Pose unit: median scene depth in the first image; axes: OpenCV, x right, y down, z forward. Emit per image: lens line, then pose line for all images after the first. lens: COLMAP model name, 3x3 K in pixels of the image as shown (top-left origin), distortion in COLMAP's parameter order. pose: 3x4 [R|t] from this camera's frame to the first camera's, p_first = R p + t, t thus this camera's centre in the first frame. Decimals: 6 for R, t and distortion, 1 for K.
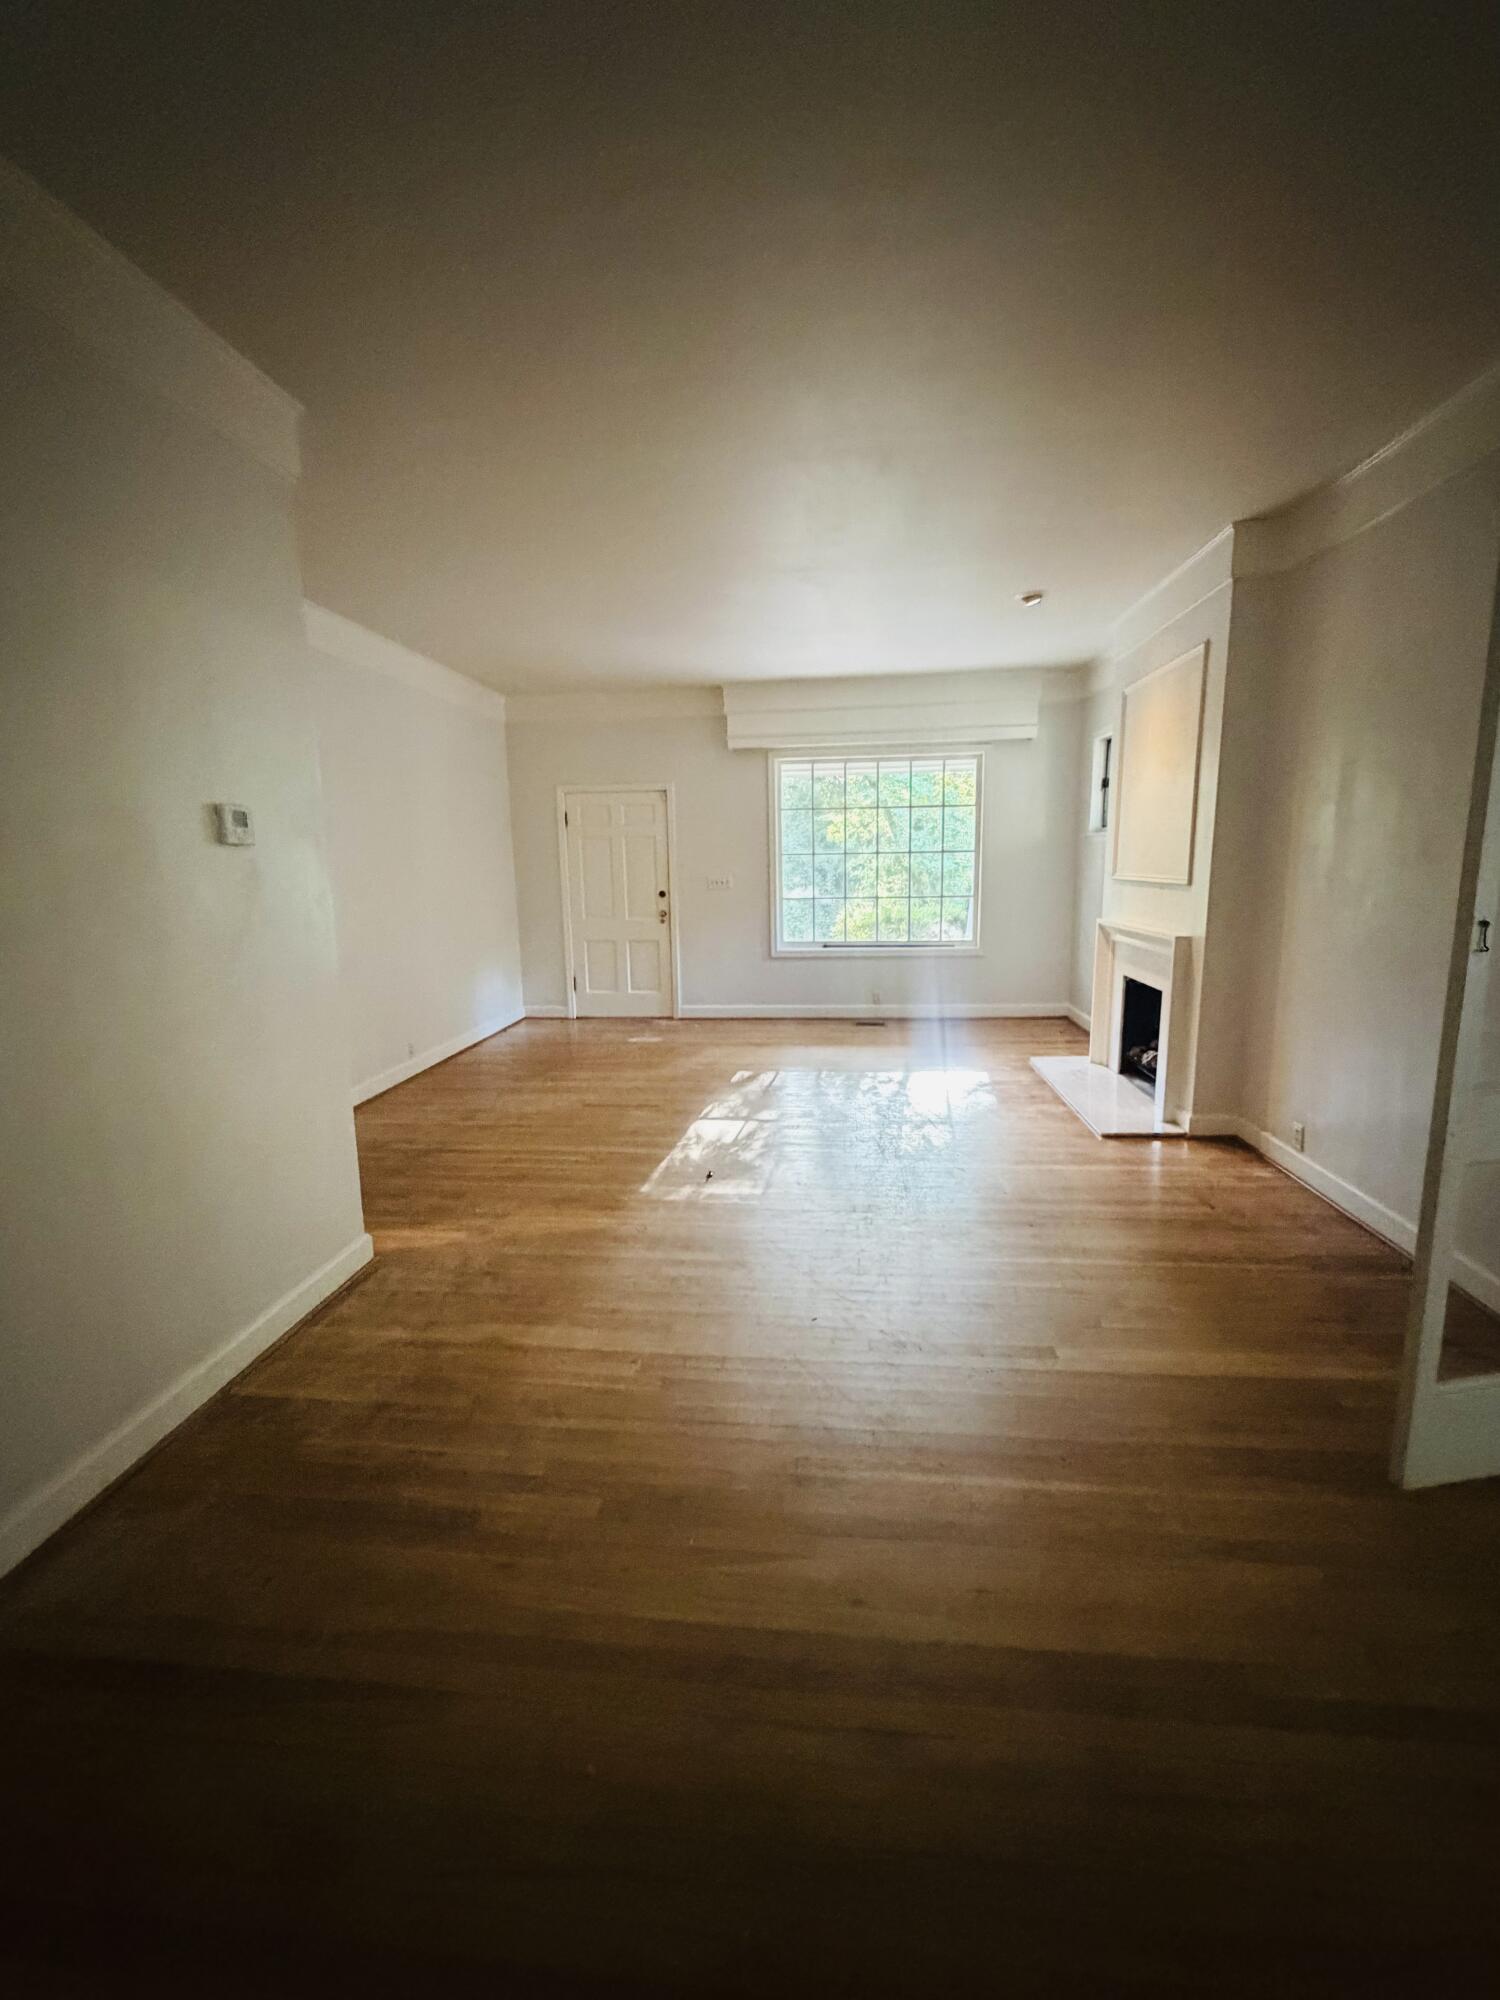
lens RADIAL K [[833.8, 0, 750.0], [0, 833.8, 1000.0], [0, 0, 1]] dist [-0.002035, -0.000187]
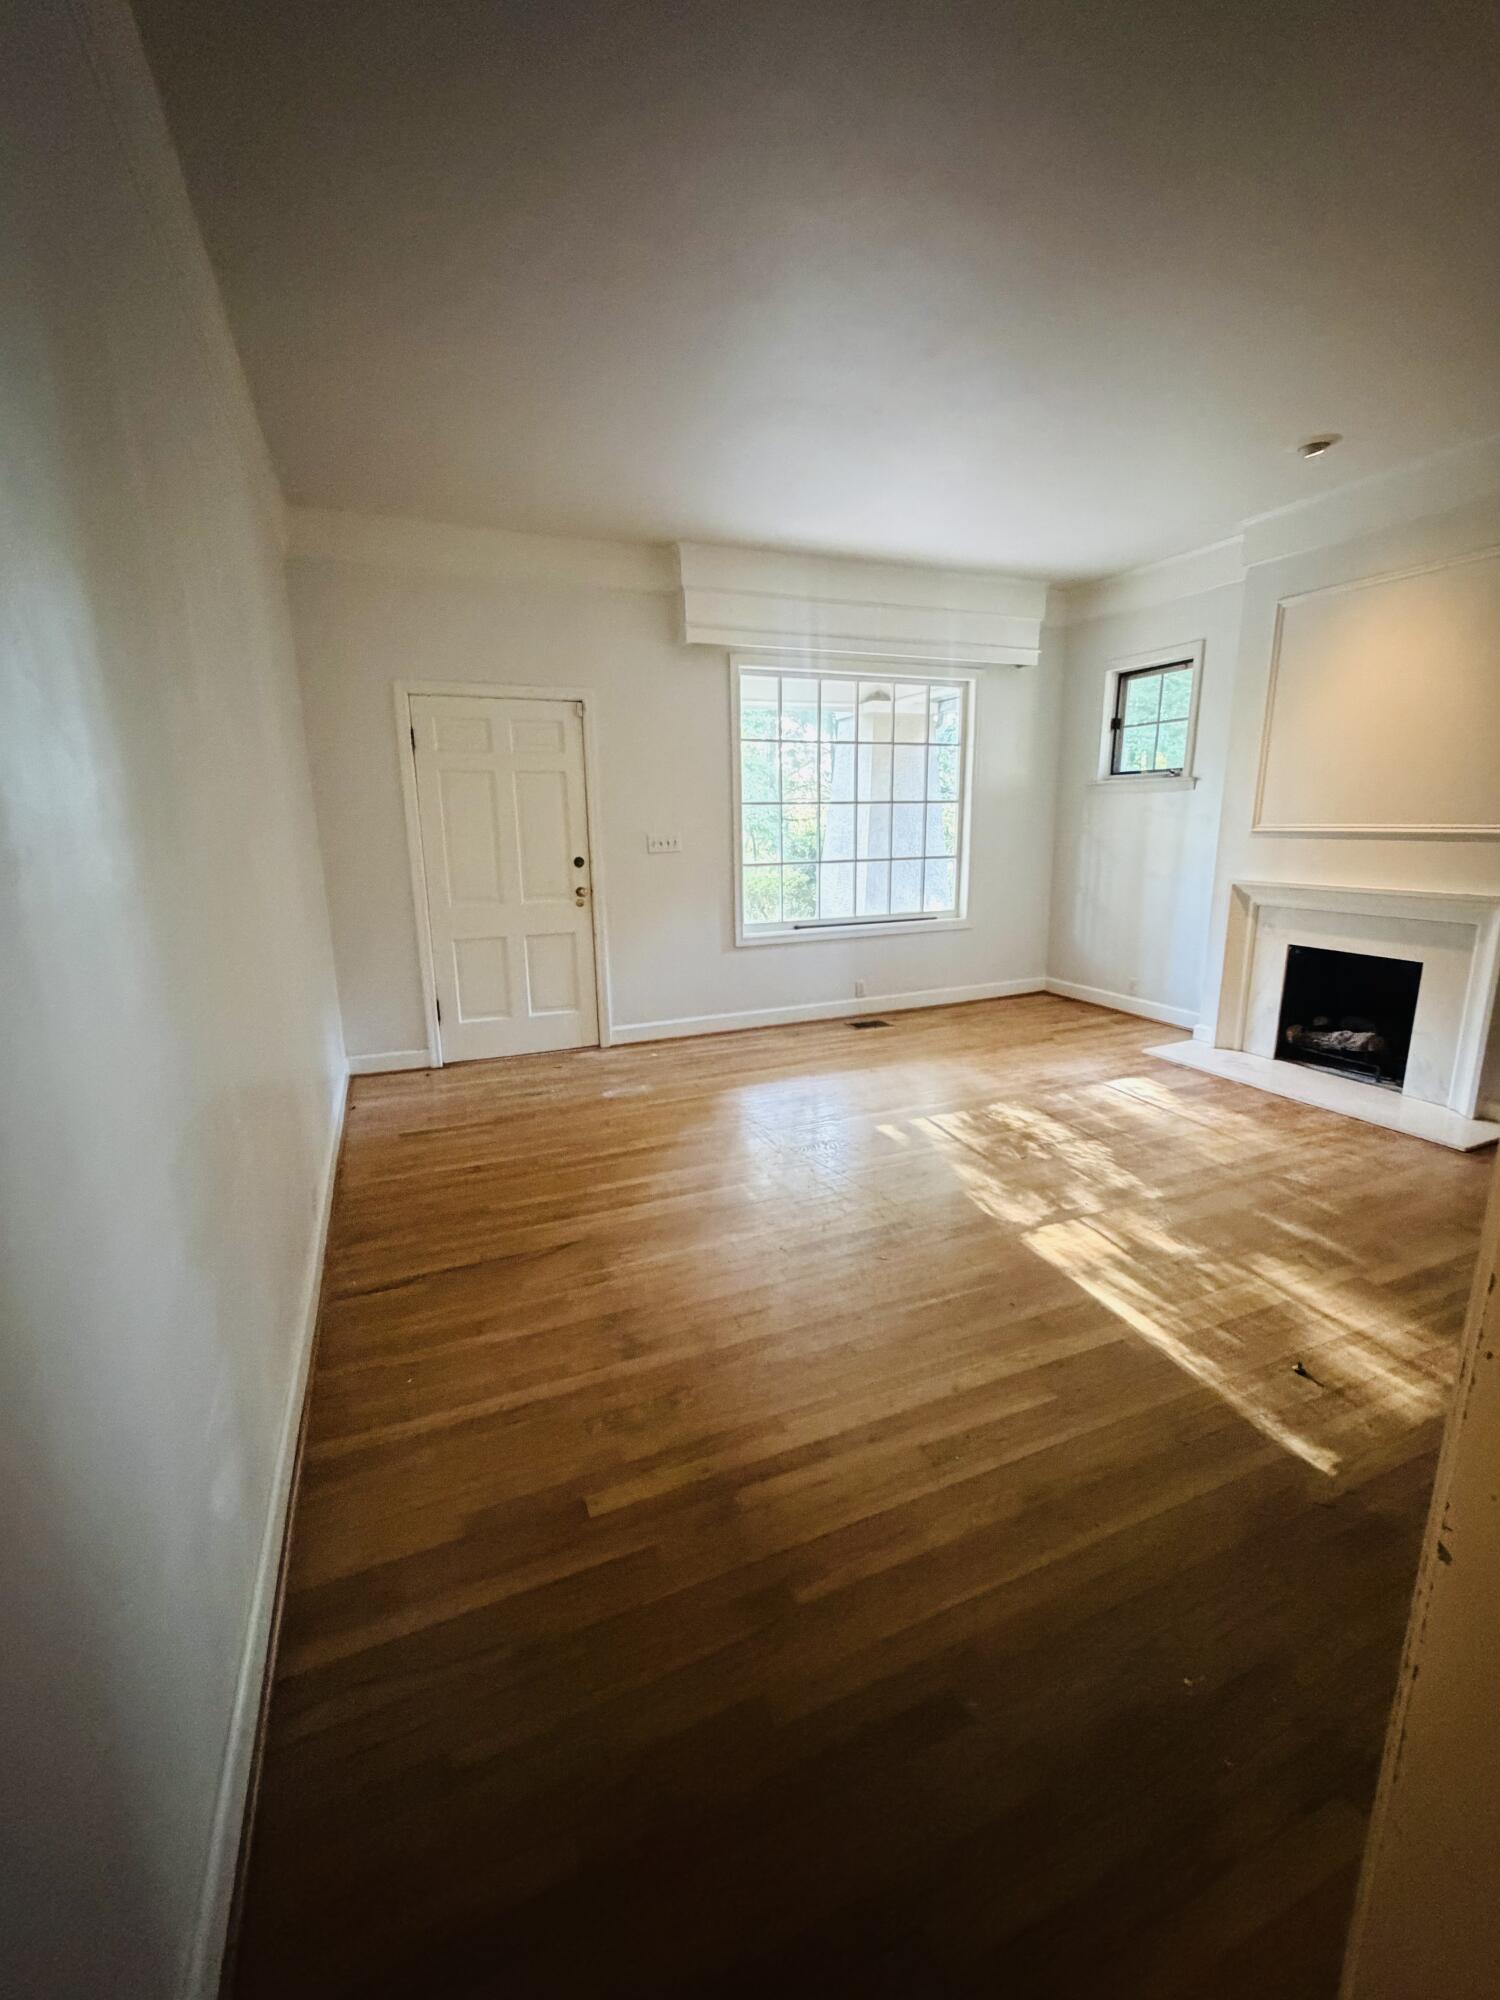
lens RADIAL K [[833.8, 0, 750.0], [0, 833.8, 1000.0], [0, 0, 1]] dist [-0.002035, -0.000187]
pose [[0.877900, -0.098885, 0.468523, -0.315362], [0.079146, 0.994952, 0.061692, -0.050616], [-0.472259, -0.017077, 0.881295, 0.368503]]
